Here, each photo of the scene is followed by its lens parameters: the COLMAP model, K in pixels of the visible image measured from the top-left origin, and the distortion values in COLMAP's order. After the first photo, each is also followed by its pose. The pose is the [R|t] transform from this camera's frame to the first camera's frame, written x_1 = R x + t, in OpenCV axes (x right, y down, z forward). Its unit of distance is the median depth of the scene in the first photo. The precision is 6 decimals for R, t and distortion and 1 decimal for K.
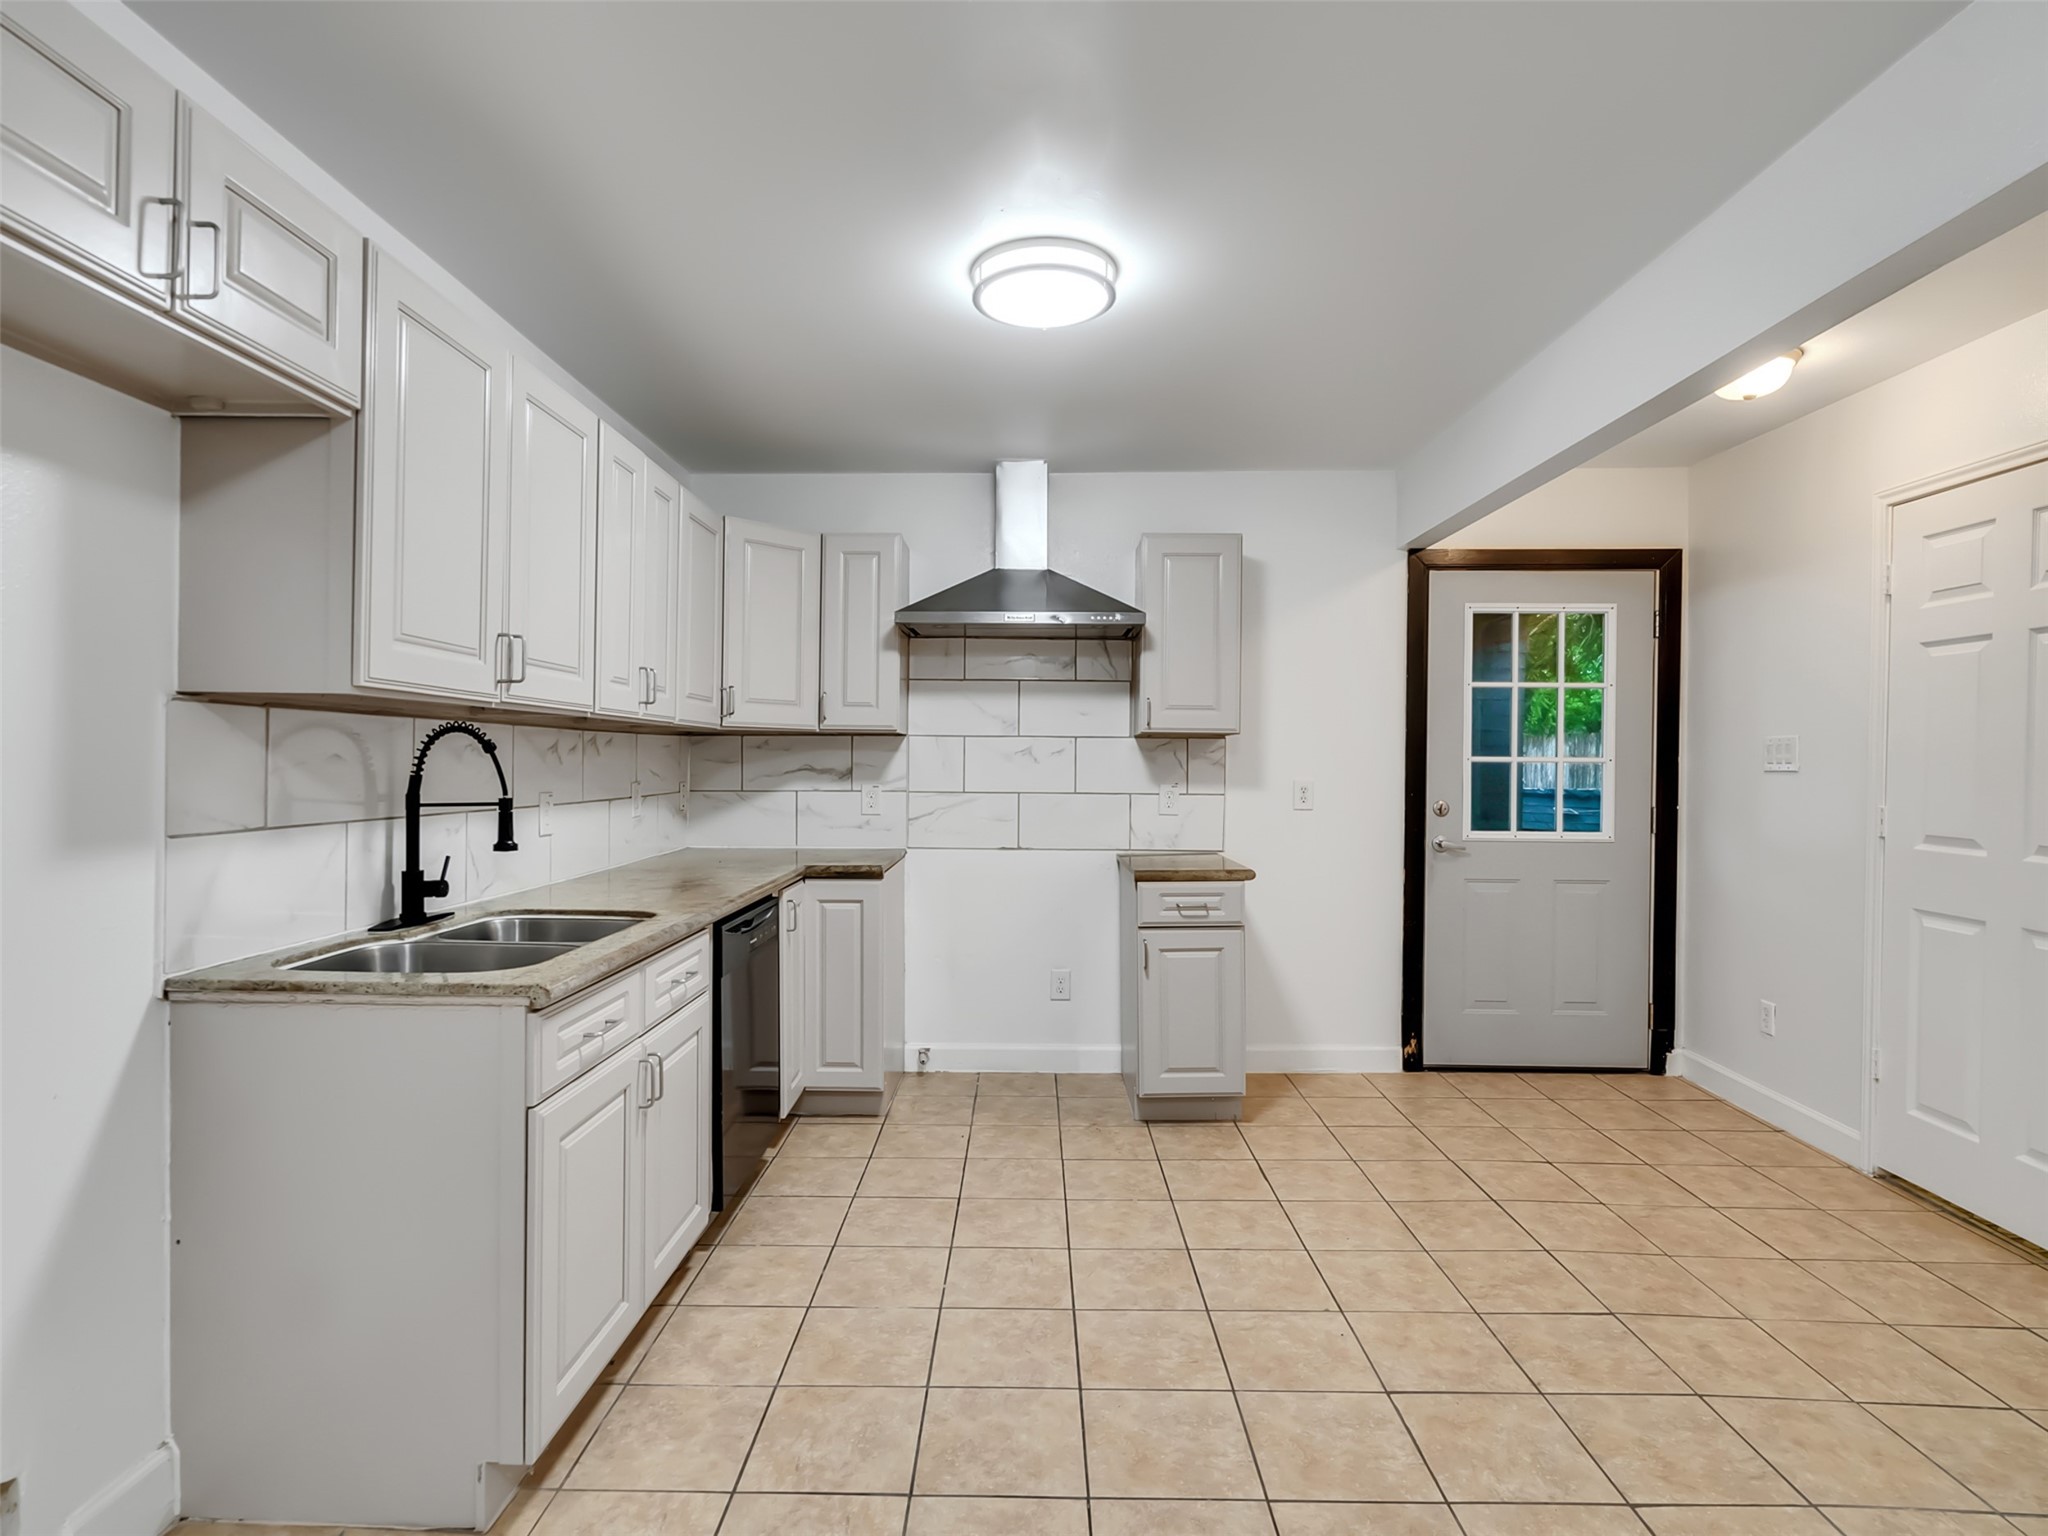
lens RADIAL K [[1048.9, 0, 1007.2], [0, 1048.9, 765.5], [0, 0, 1]] dist [-0.006599, 0.005095]
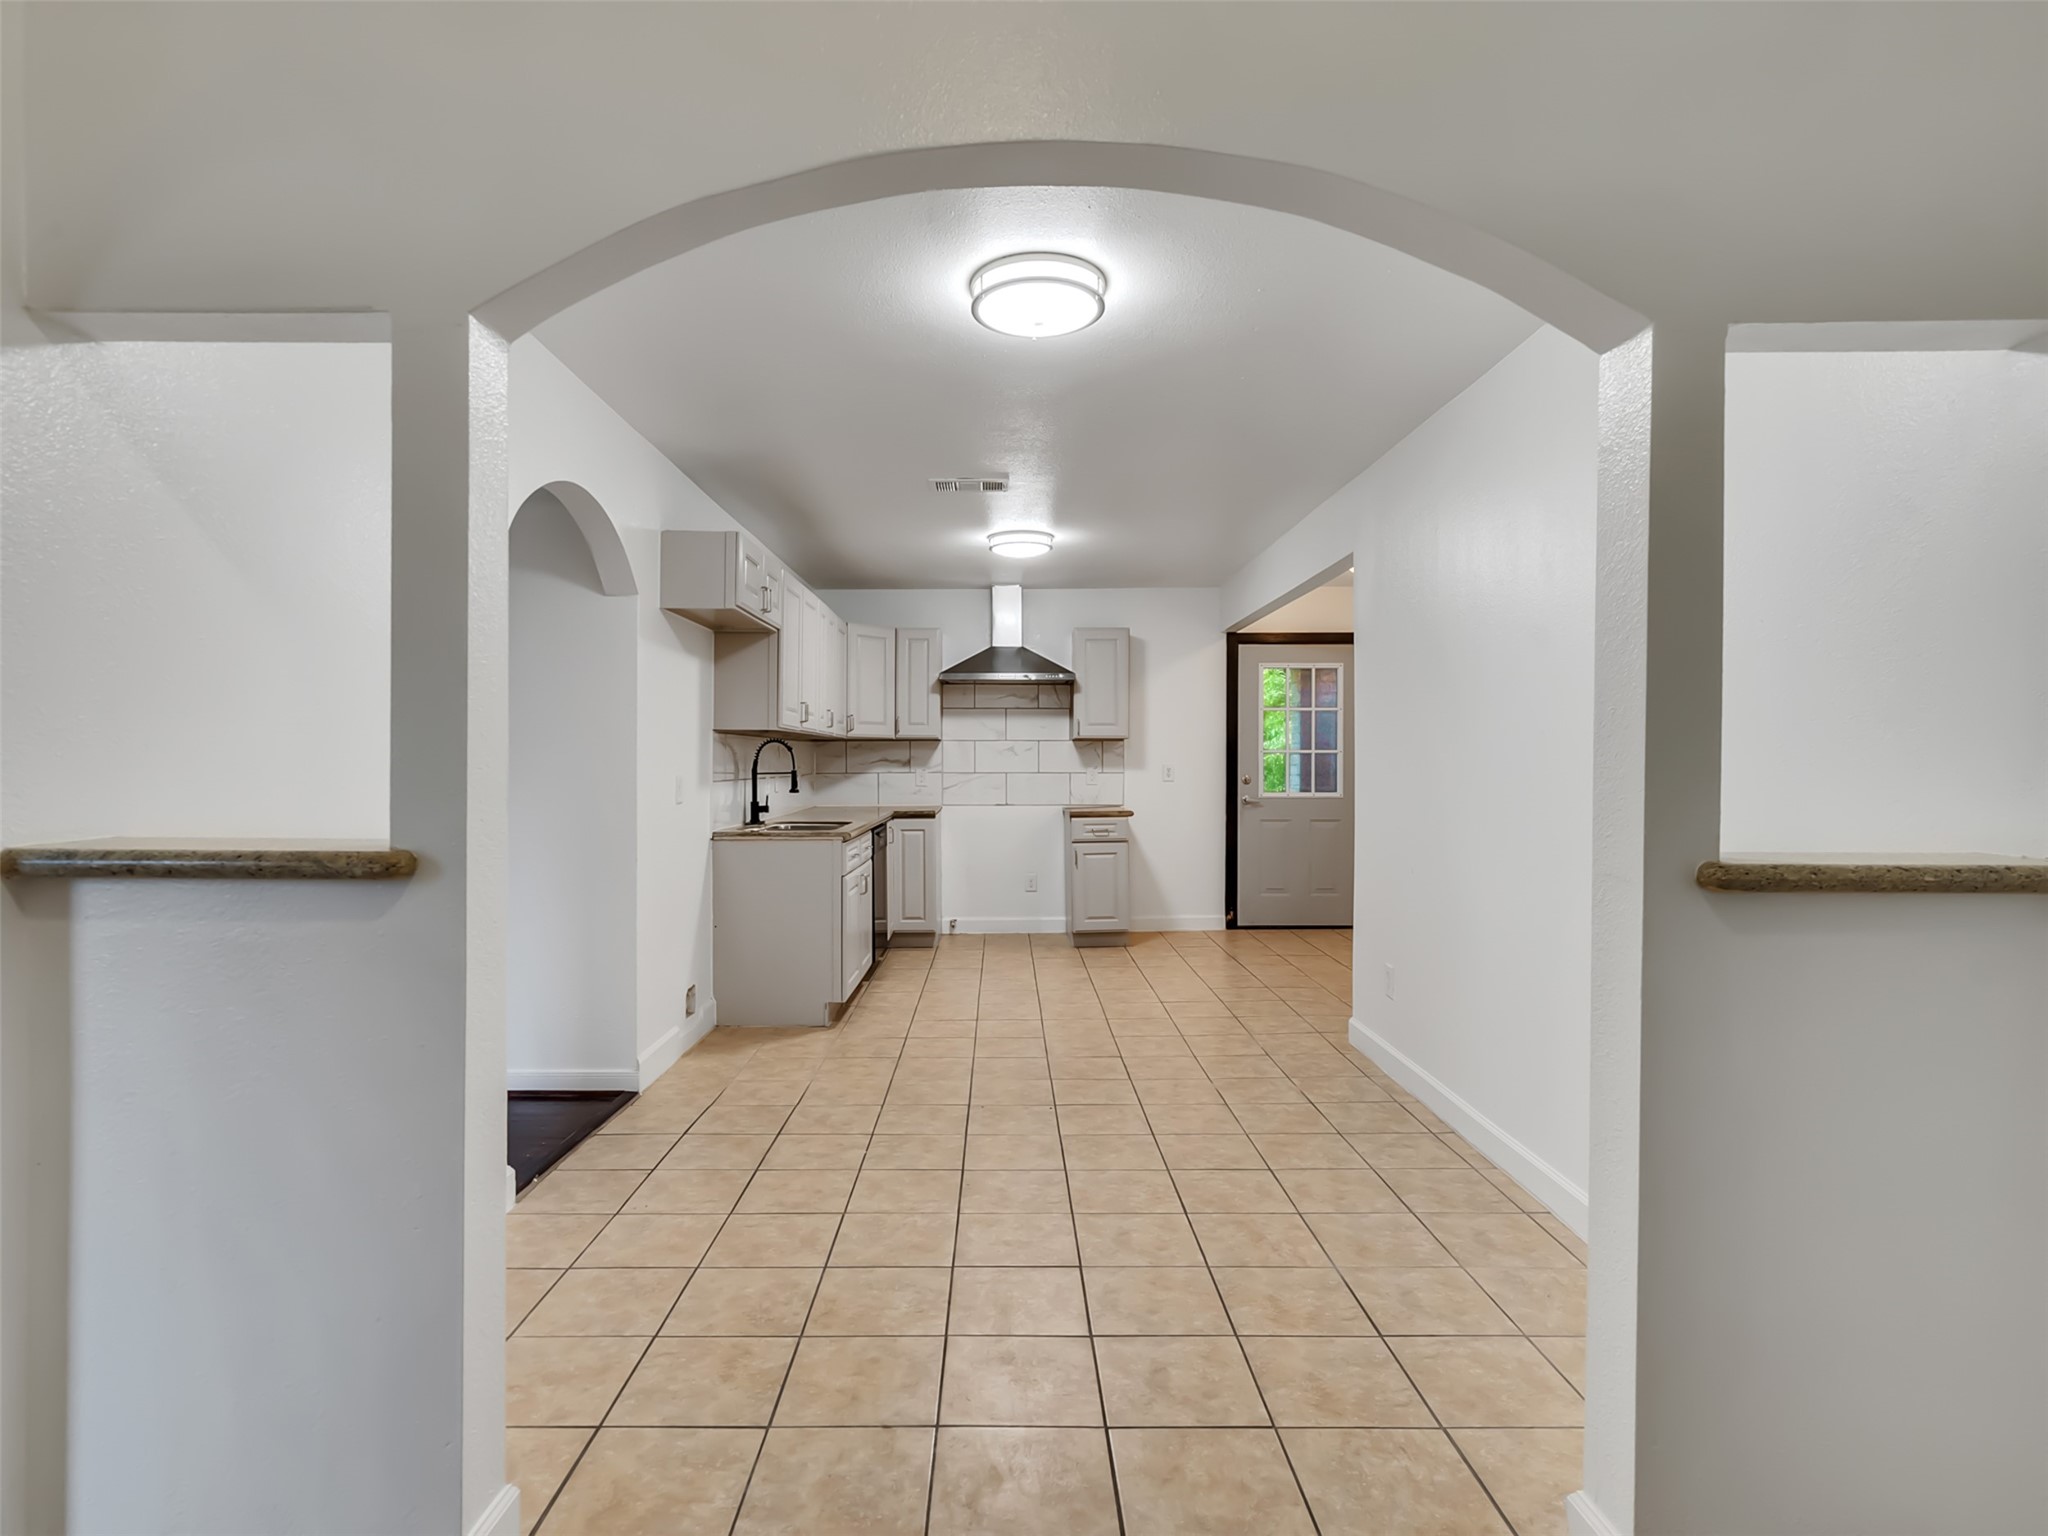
lens RADIAL K [[1048.9, 0, 1007.2], [0, 1048.9, 765.5], [0, 0, 1]] dist [-0.006599, 0.005095]
pose [[0.999591, -0.007843, 0.027516, -0.044458], [0.007795, 0.999968, 0.001859, 0.013175], [-0.027530, -0.001644, 0.999620, -0.934022]]
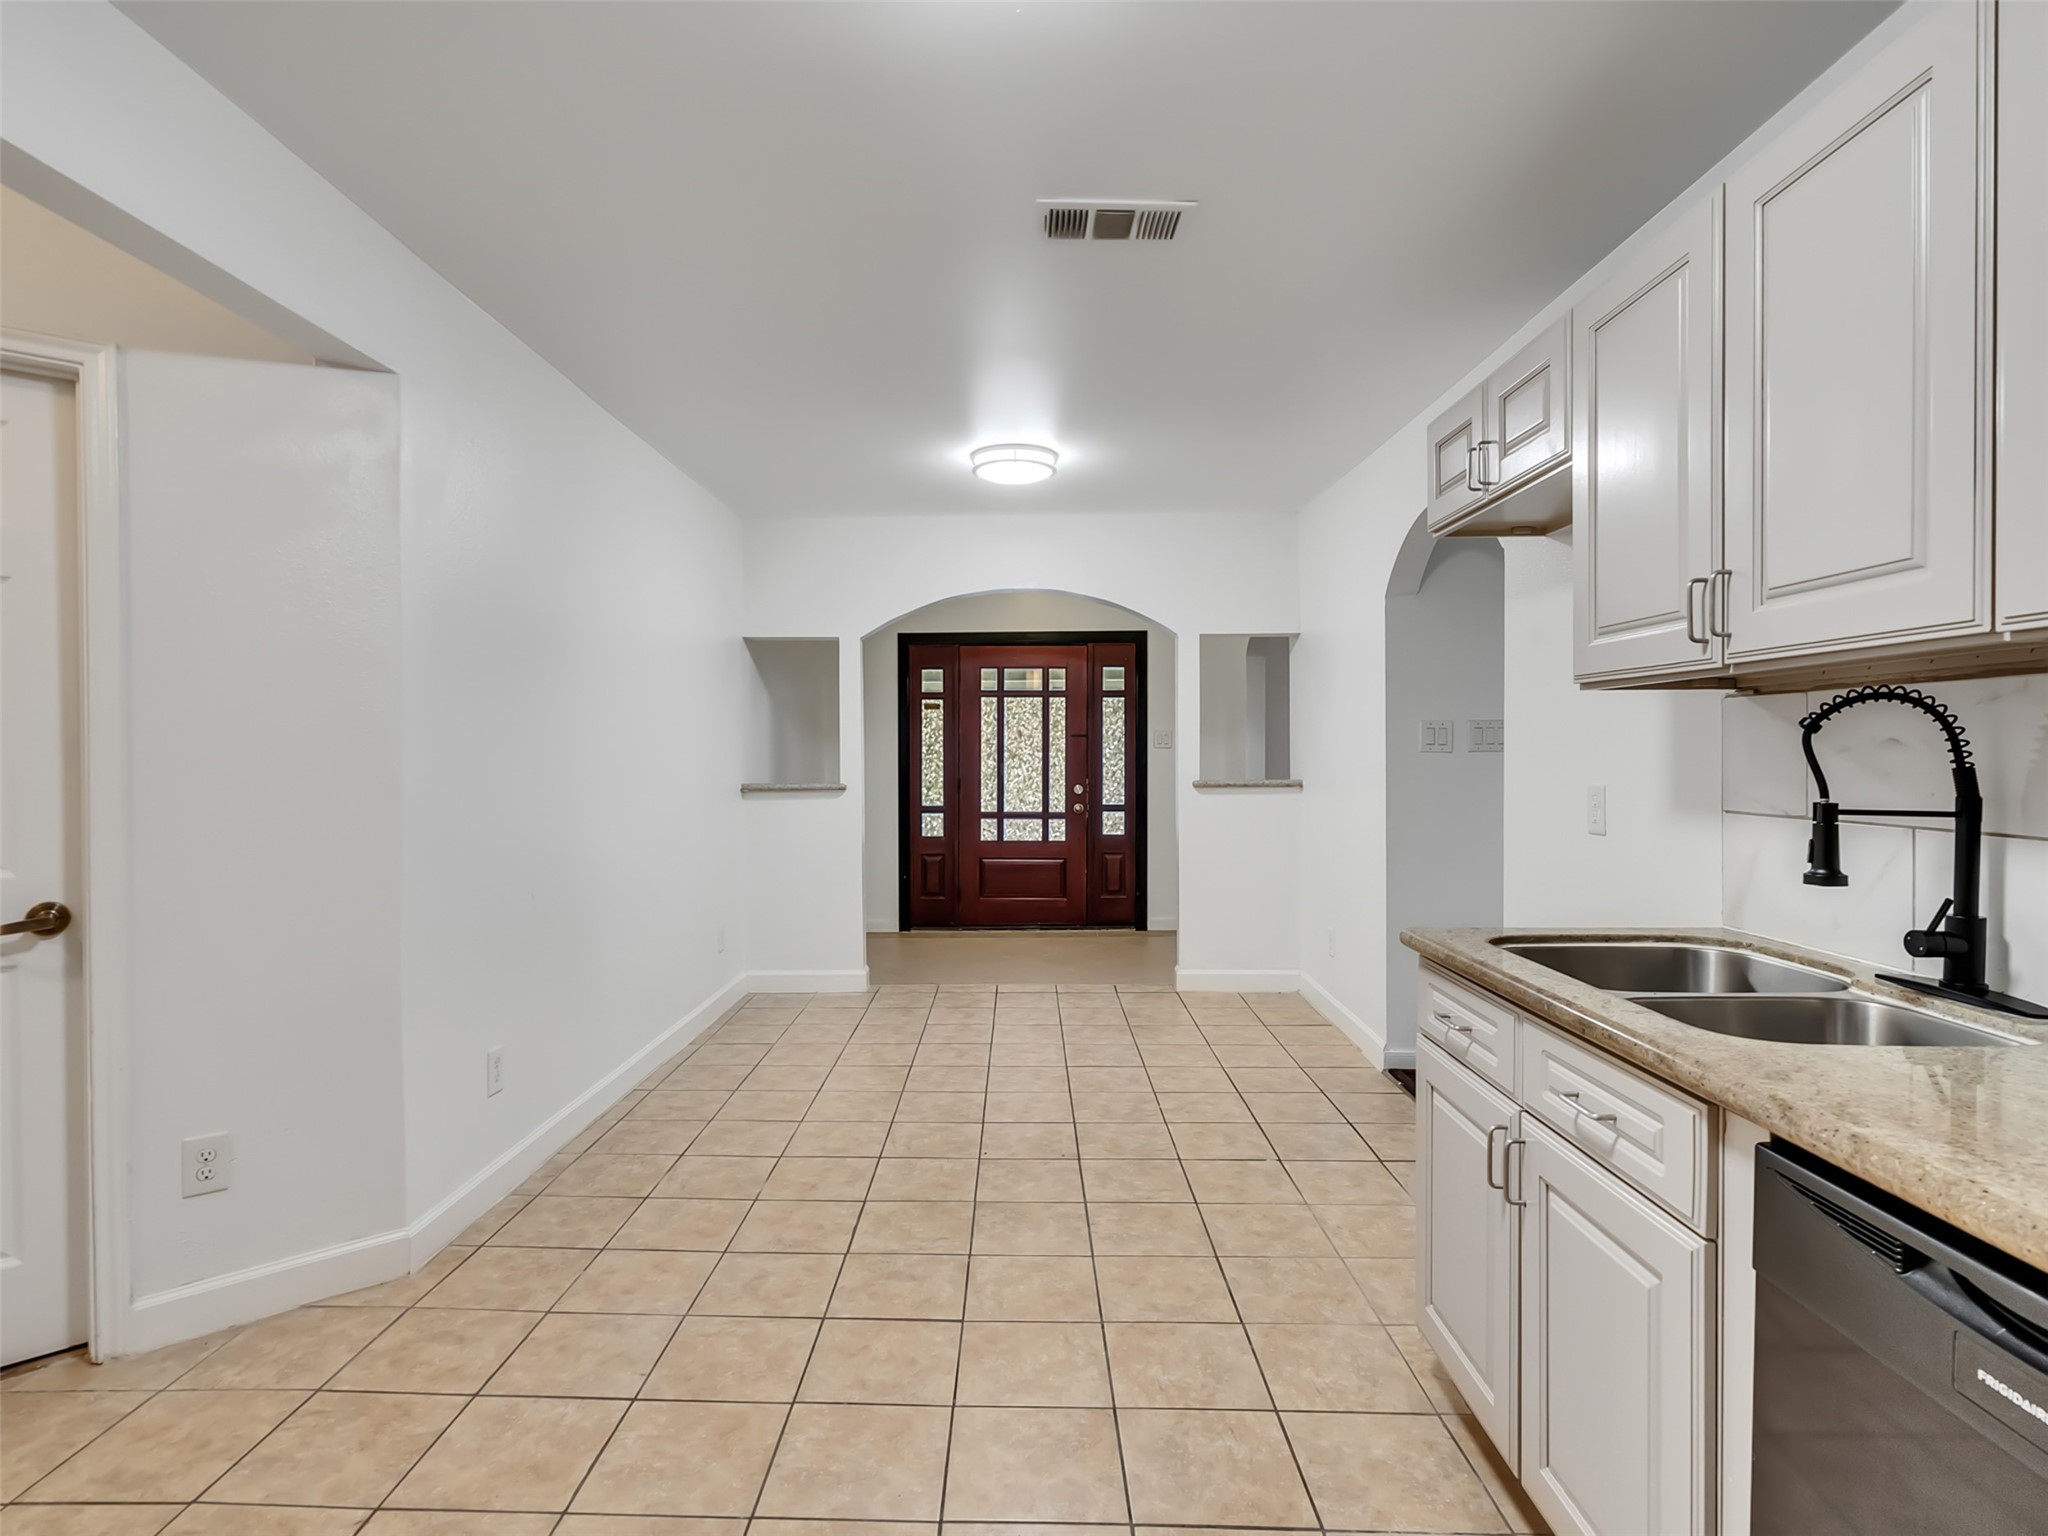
lens RADIAL K [[1048.9, 0, 1007.2], [0, 1048.9, 765.5], [0, 0, 1]] dist [-0.006599, 0.005095]
pose [[-0.999933, -0.008631, -0.007682, 0.018444], [-0.008752, 0.999836, 0.015861, 0.001563], [0.007544, 0.015927, -0.999845, 1.115934]]
